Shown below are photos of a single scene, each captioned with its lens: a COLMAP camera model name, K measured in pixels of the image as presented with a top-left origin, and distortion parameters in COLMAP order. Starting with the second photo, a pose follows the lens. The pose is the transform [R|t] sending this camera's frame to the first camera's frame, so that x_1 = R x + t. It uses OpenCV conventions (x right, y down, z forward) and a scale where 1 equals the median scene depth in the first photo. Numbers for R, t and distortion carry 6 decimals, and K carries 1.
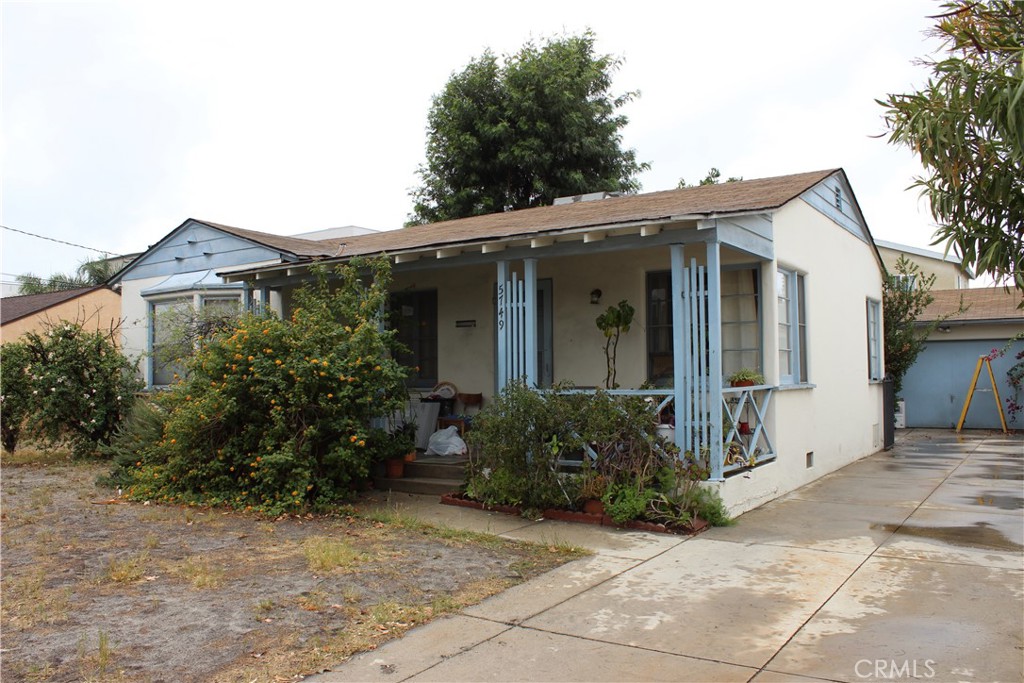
lens RADIAL K [[847.6, 0, 507.1], [0, 847.6, 365.0], [0, 0, 1]] dist [-0.167312, 0.145739]
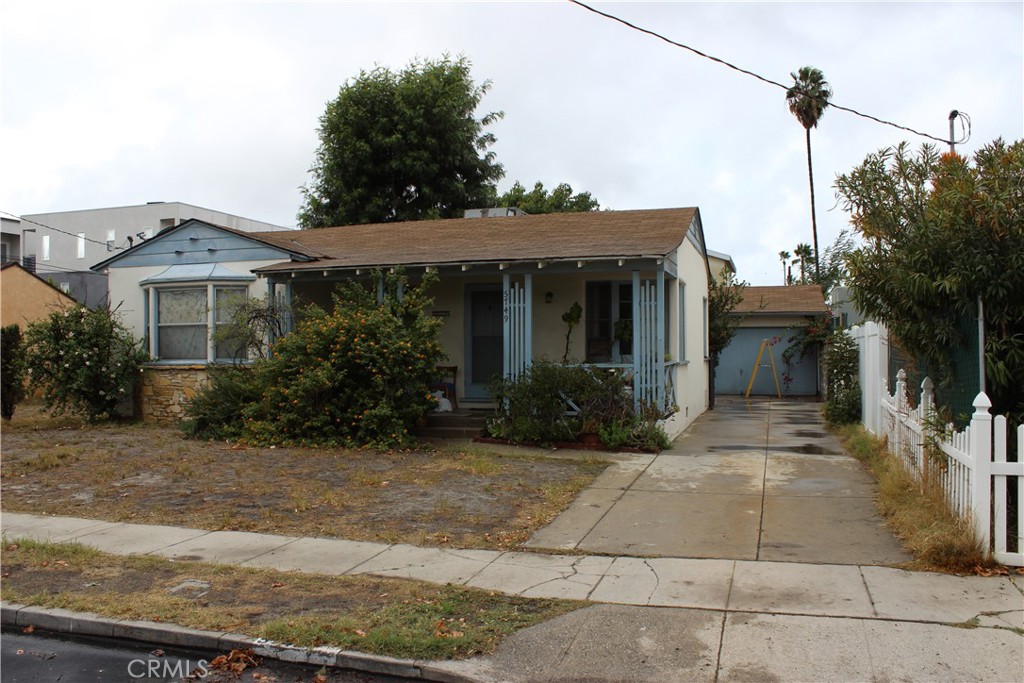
lens RADIAL K [[847.6, 0, 507.1], [0, 847.6, 365.0], [0, 0, 1]] dist [-0.167312, 0.145739]
pose [[0.959723, 0.002174, 0.280939, -0.331912], [-0.010851, 0.999511, 0.029333, -0.008913], [-0.280738, -0.031200, 0.959277, -0.310558]]
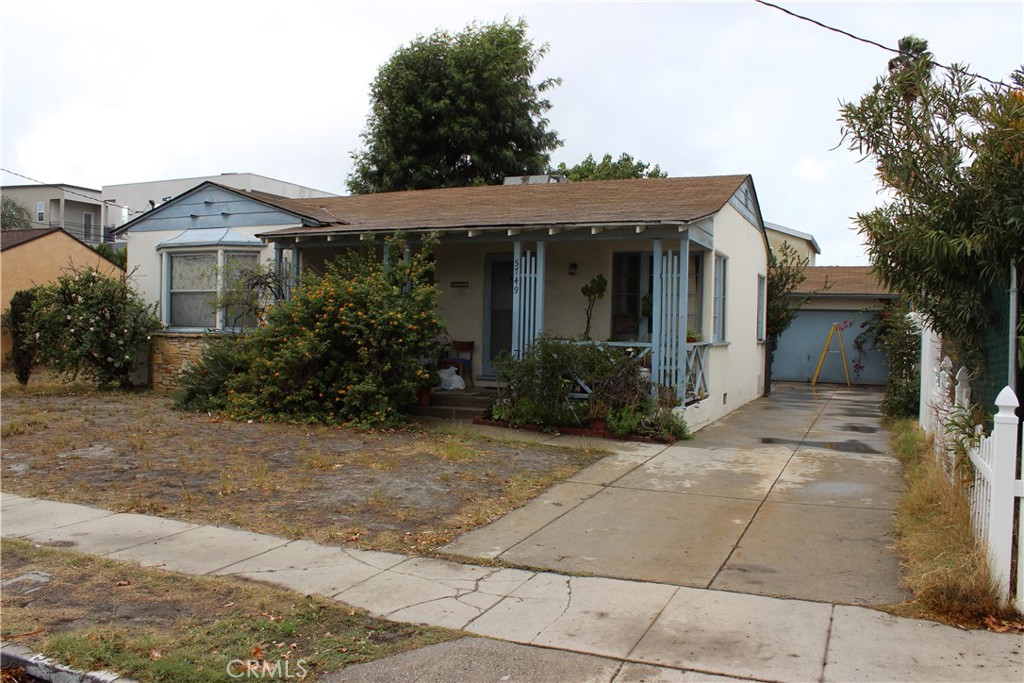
lens RADIAL K [[847.6, 0, 507.1], [0, 847.6, 365.0], [0, 0, 1]] dist [-0.167312, 0.145739]
pose [[0.983751, 0.023735, 0.177964, -0.204043], [-0.034286, 0.997817, 0.056449, -0.003949], [-0.176236, -0.061633, 0.982417, -0.239530]]
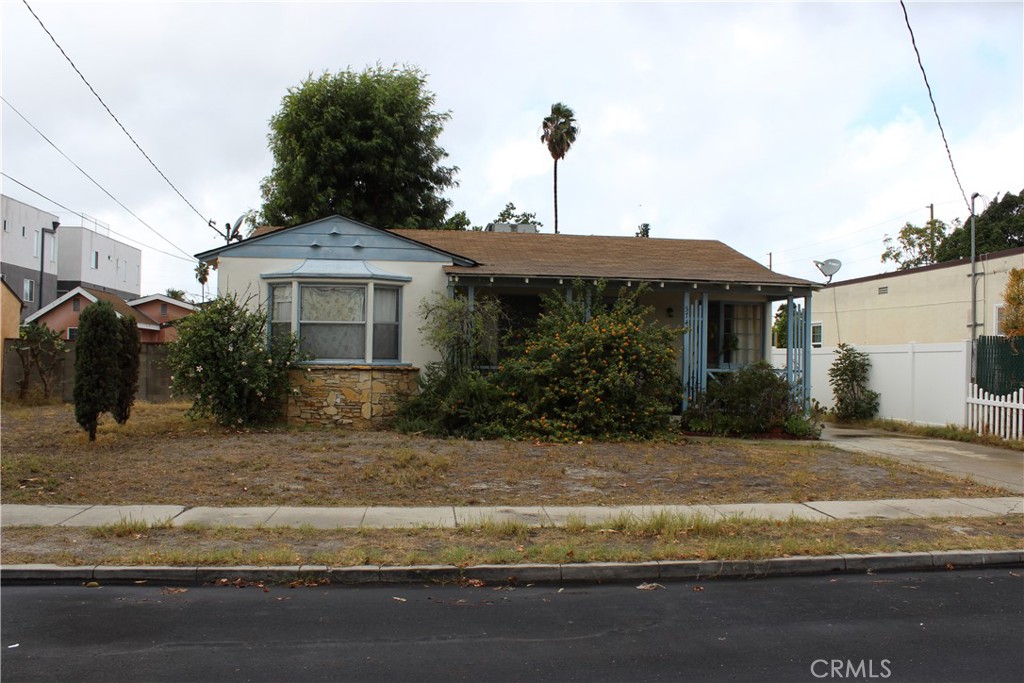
lens RADIAL K [[847.6, 0, 507.1], [0, 847.6, 365.0], [0, 0, 1]] dist [-0.167312, 0.145739]
pose [[0.768348, 0.021478, 0.639672, -1.091640], [-0.034968, 0.999353, 0.008448, 0.016122], [-0.639076, -0.028859, 0.768602, -0.045514]]
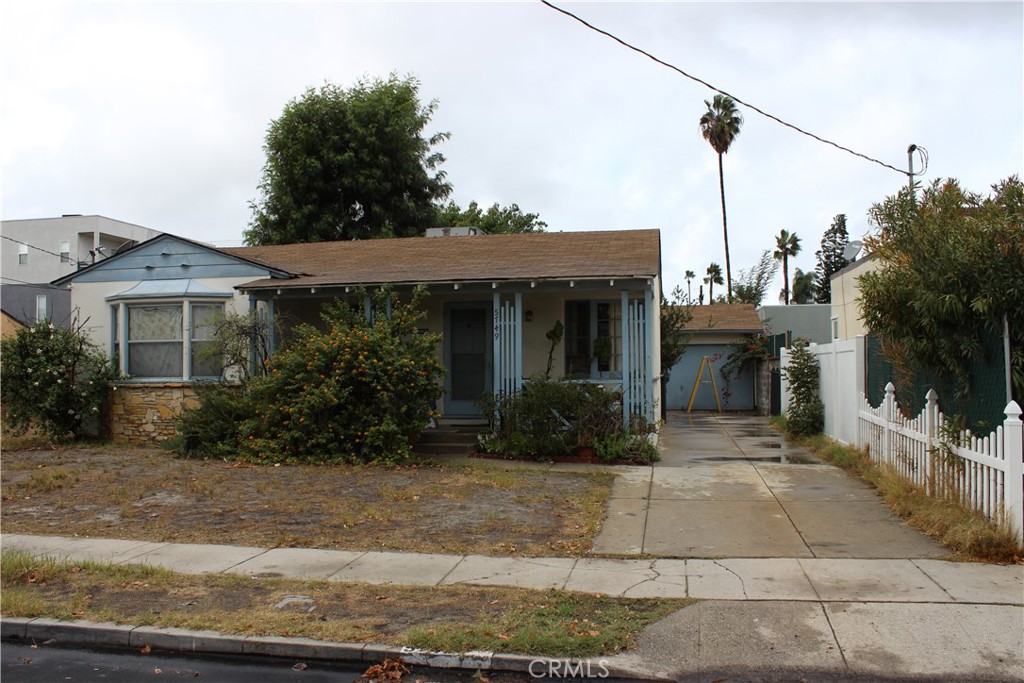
lens RADIAL K [[847.6, 0, 507.1], [0, 847.6, 365.0], [0, 0, 1]] dist [-0.167312, 0.145739]
pose [[0.921801, 0.005831, 0.387620, -0.454206], [-0.009272, 0.999932, 0.007009, -0.006464], [-0.387553, -0.010055, 0.921793, -0.294902]]
